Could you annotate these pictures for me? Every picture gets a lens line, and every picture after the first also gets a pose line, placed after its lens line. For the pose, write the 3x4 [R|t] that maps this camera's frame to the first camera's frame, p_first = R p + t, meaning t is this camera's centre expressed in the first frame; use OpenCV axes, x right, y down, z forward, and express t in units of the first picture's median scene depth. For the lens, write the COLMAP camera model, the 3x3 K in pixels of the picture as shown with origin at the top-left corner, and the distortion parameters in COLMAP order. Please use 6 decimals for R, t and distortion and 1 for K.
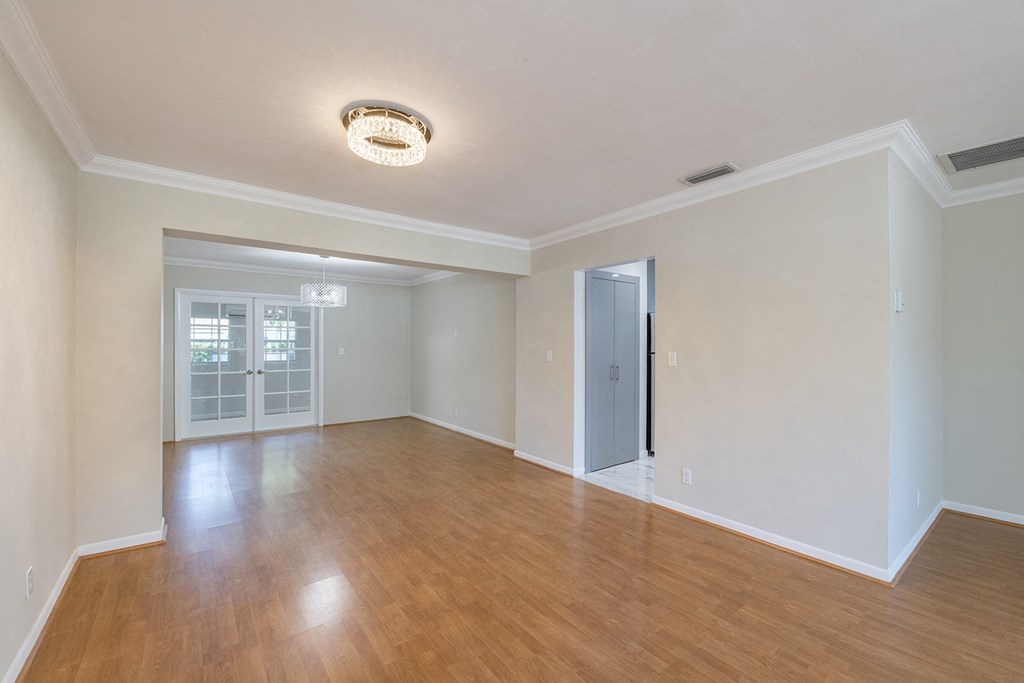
lens RADIAL K [[421.3, 0, 525.4], [0, 421.3, 343.1], [0, 0, 1]] dist [0.011650, -0.000307]
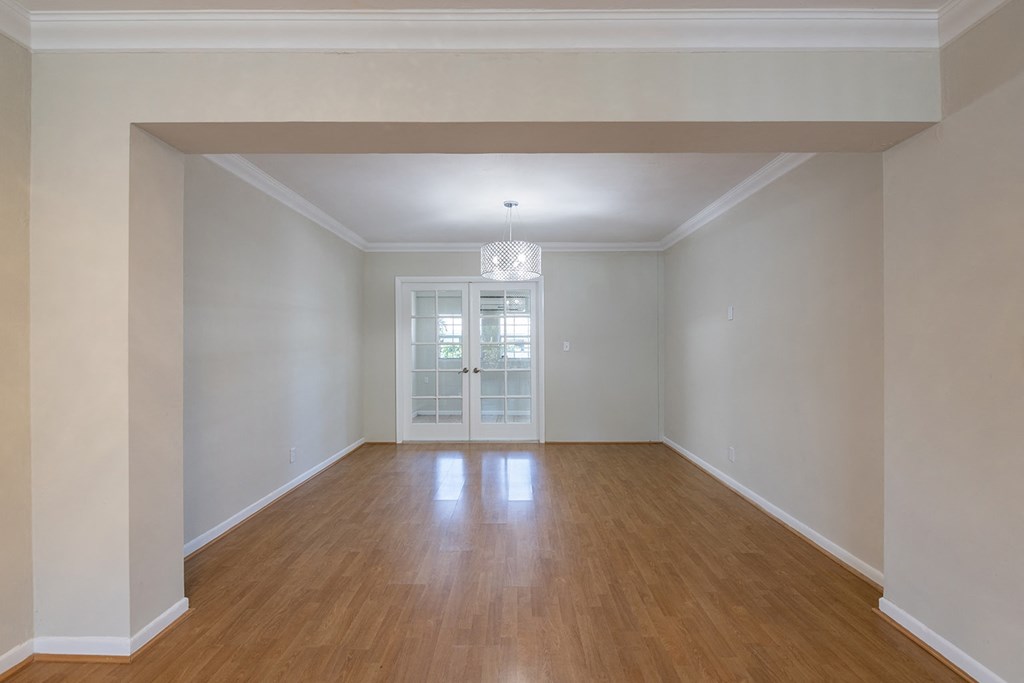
lens RADIAL K [[421.3, 0, 525.4], [0, 421.3, 343.1], [0, 0, 1]] dist [0.011650, -0.000307]
pose [[0.780872, -0.007730, -0.624643, -0.030992], [0.008014, 0.999965, -0.002356, 0.017860], [0.624640, -0.003167, 0.780907, 0.432235]]
